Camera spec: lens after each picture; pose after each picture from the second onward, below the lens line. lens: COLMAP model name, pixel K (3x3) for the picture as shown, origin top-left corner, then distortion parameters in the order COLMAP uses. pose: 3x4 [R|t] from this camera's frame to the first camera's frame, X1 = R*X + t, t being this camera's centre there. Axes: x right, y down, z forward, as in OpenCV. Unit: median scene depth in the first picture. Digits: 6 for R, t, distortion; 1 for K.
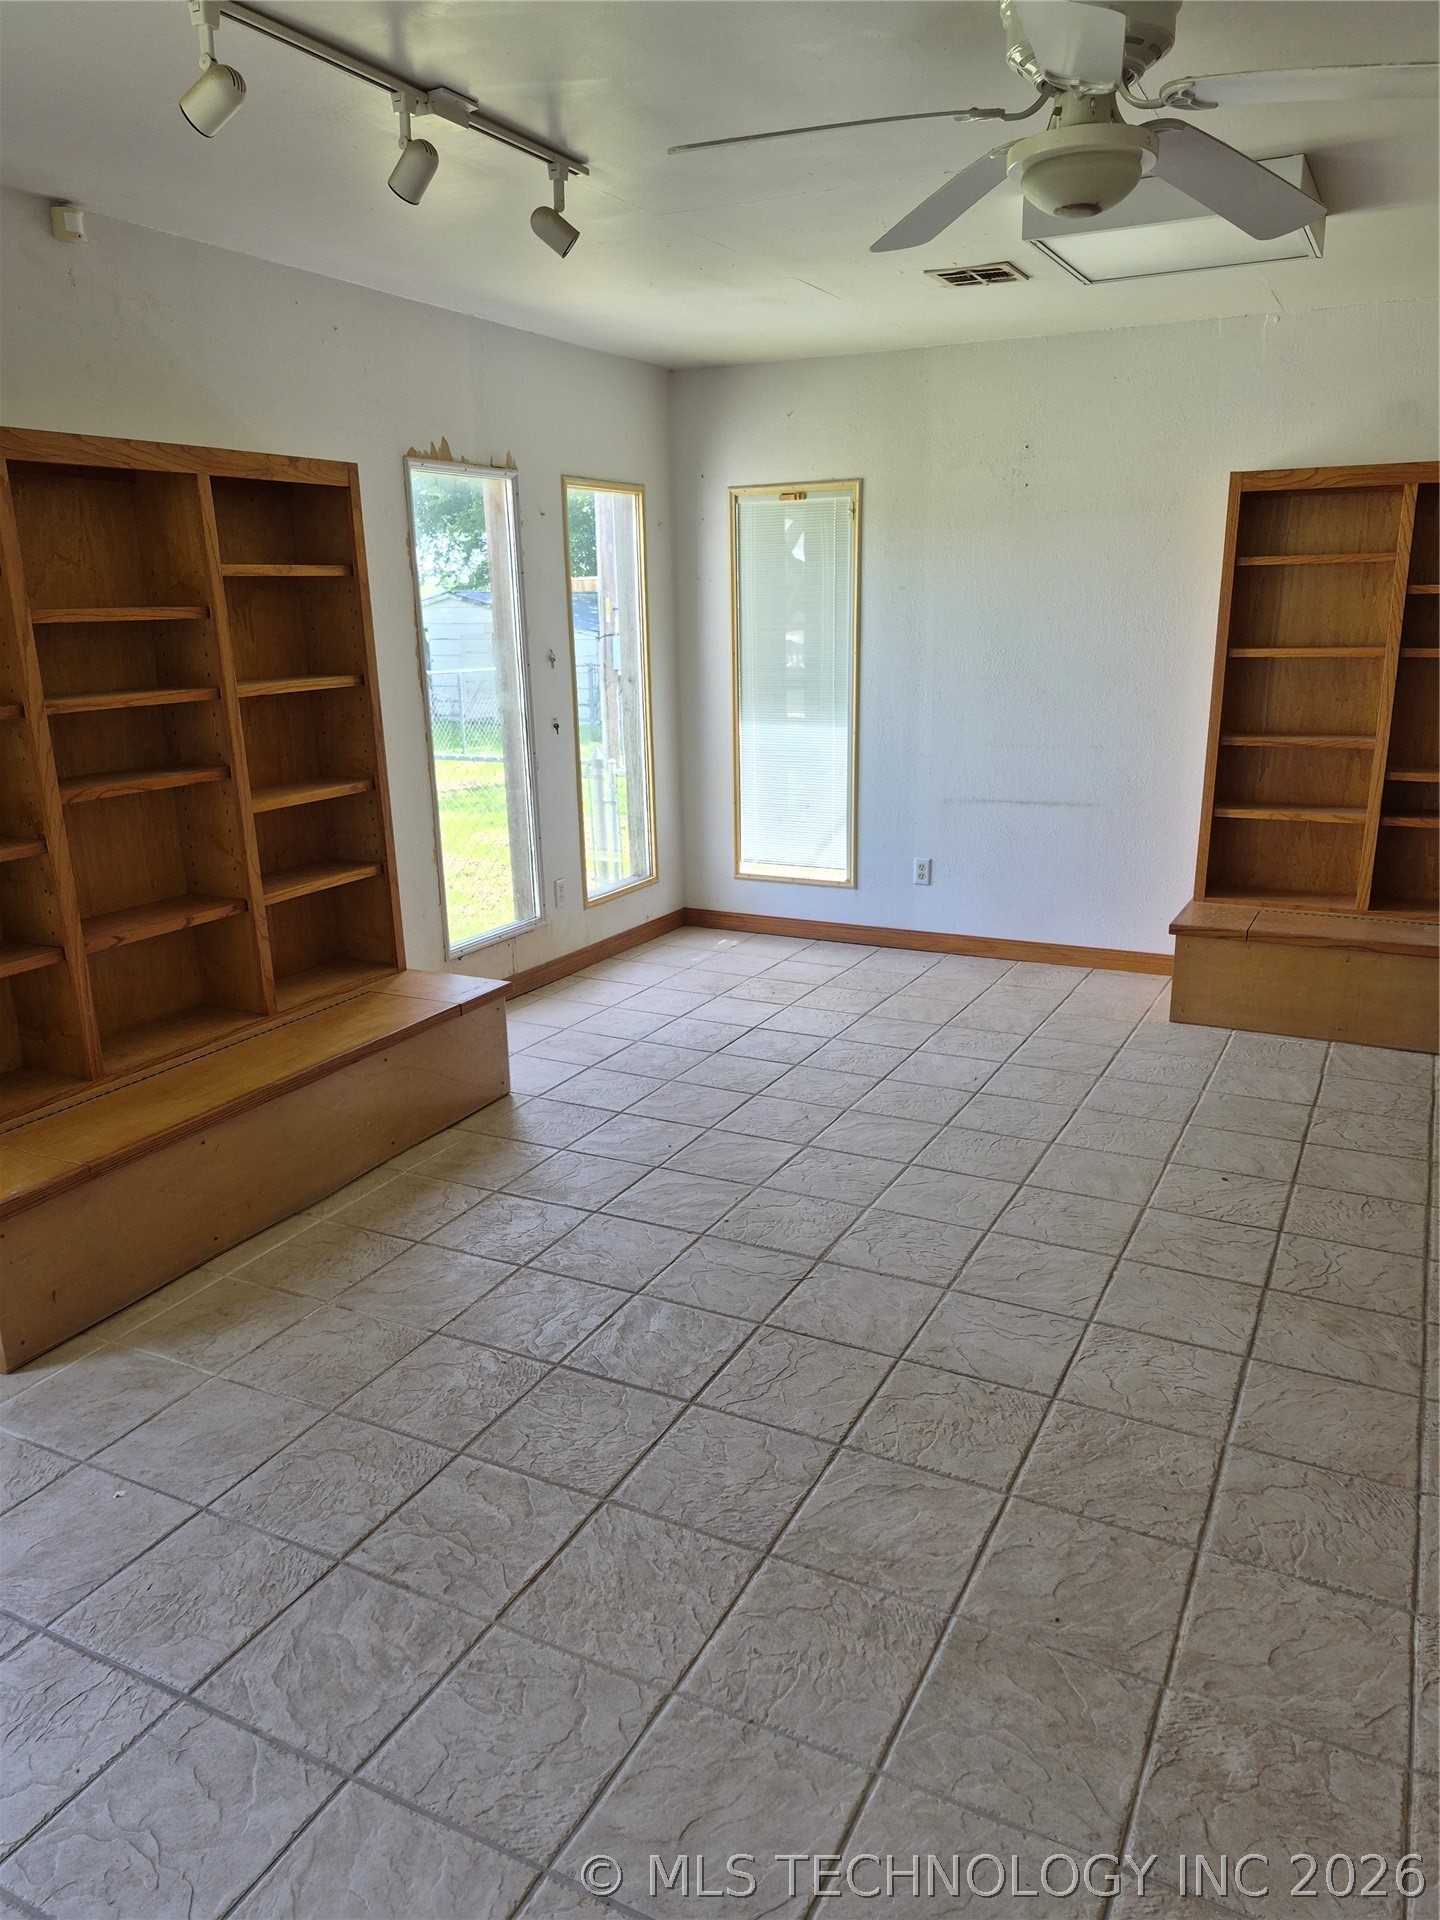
lens RADIAL K [[1371.9, 0, 724.5], [0, 1371.9, 946.9], [0, 0, 1]] dist [0.123055, -0.133310]
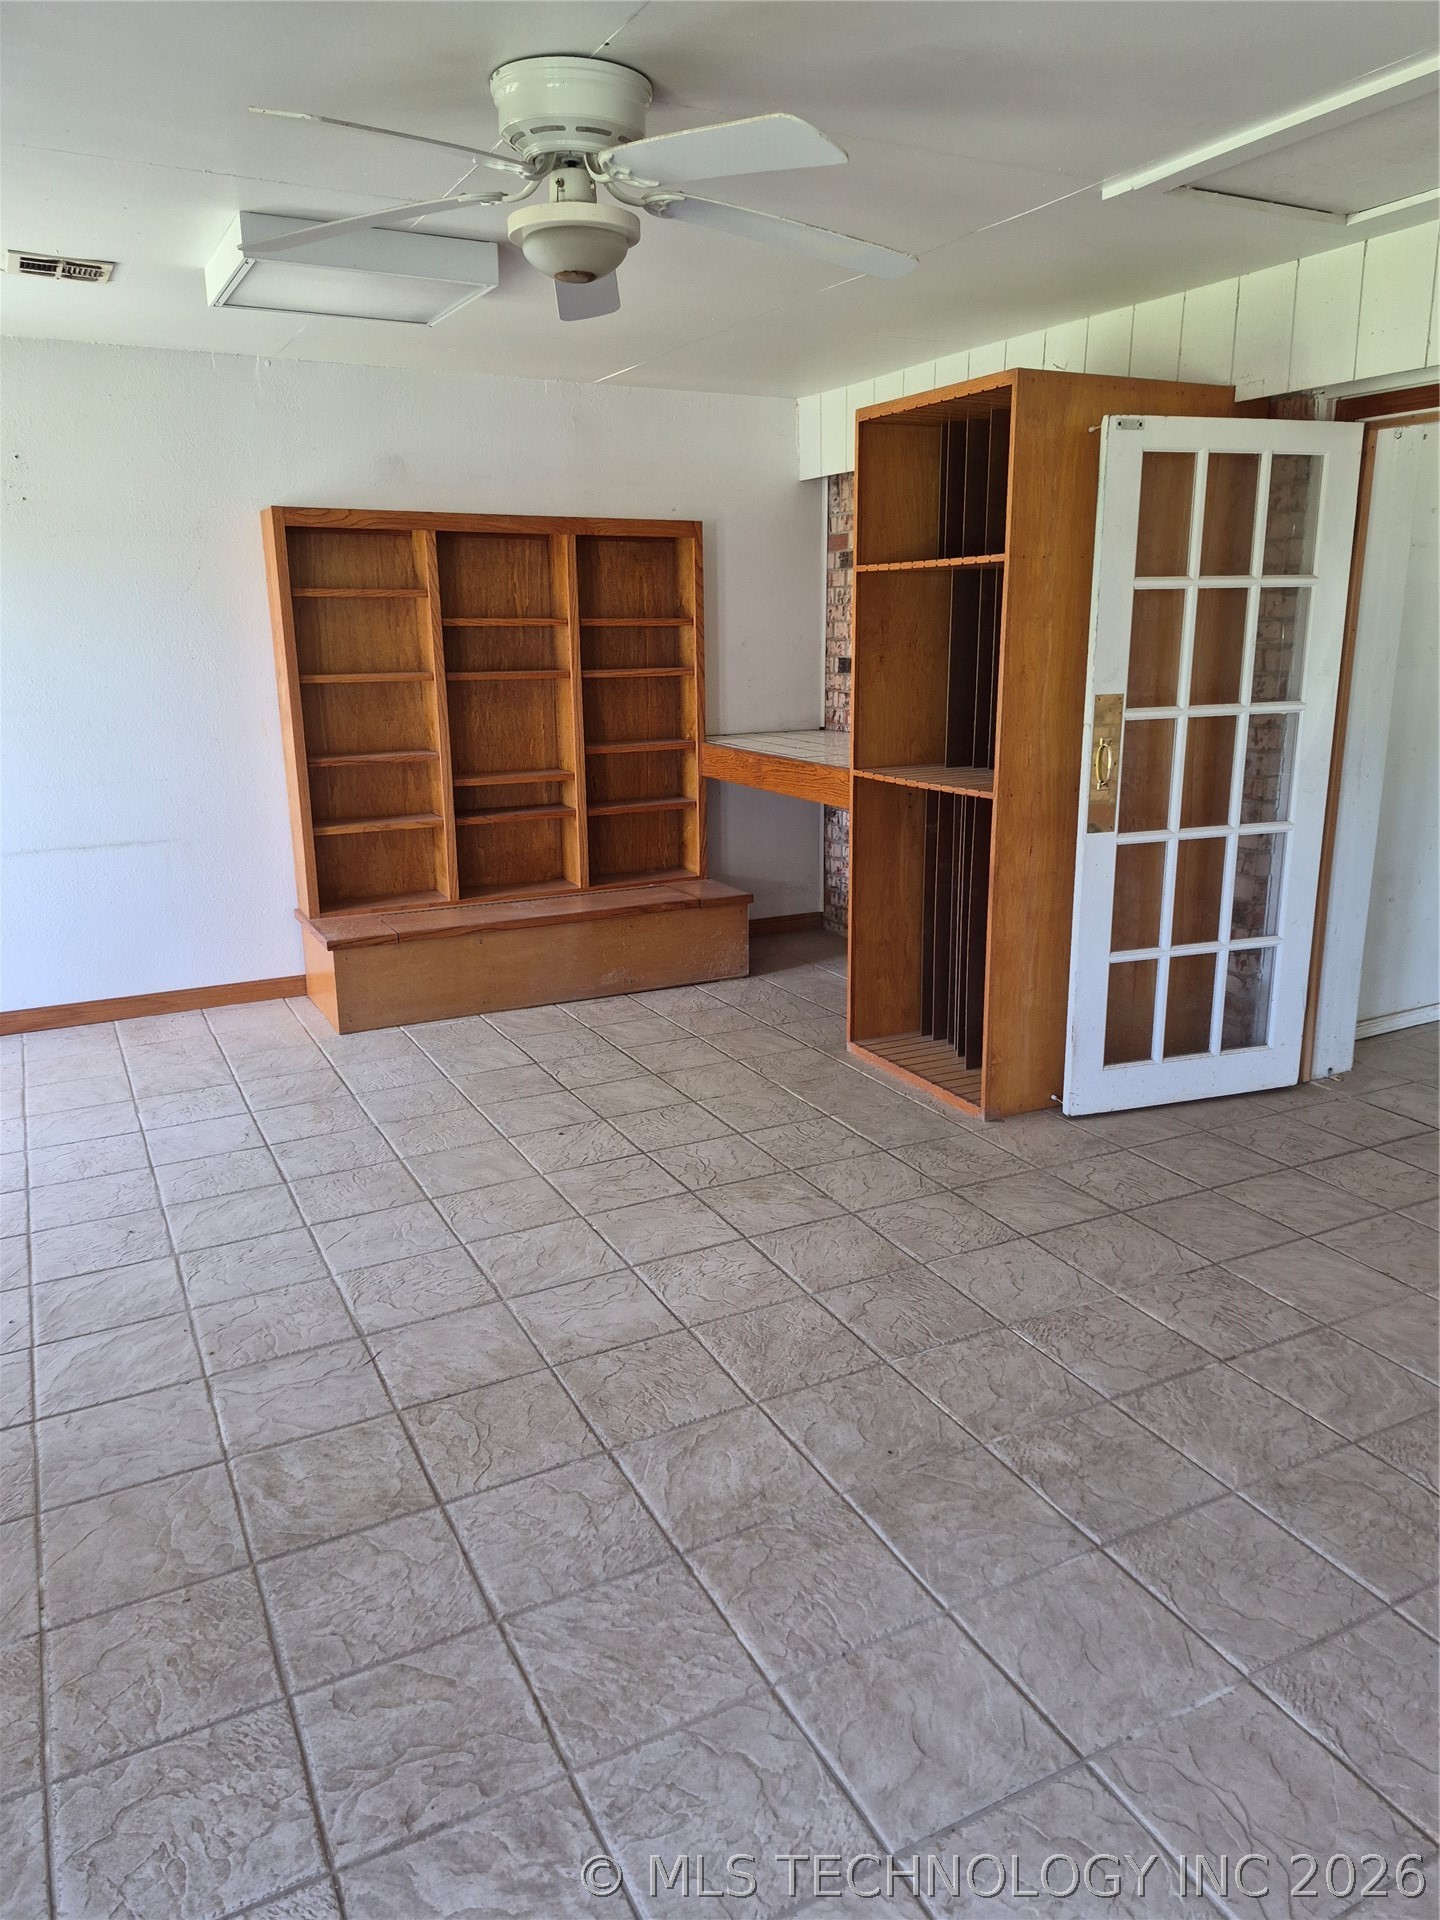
lens RADIAL K [[1341.8, 0, 747.2], [0, 1341.8, 969.7], [0, 0, 1]] dist [0.080282, -0.084382]
pose [[0.568430, -0.200360, 0.797962, -0.419736], [0.203021, 0.974059, 0.099955, -0.045204], [-0.797289, 0.105185, 0.594362, 0.213289]]
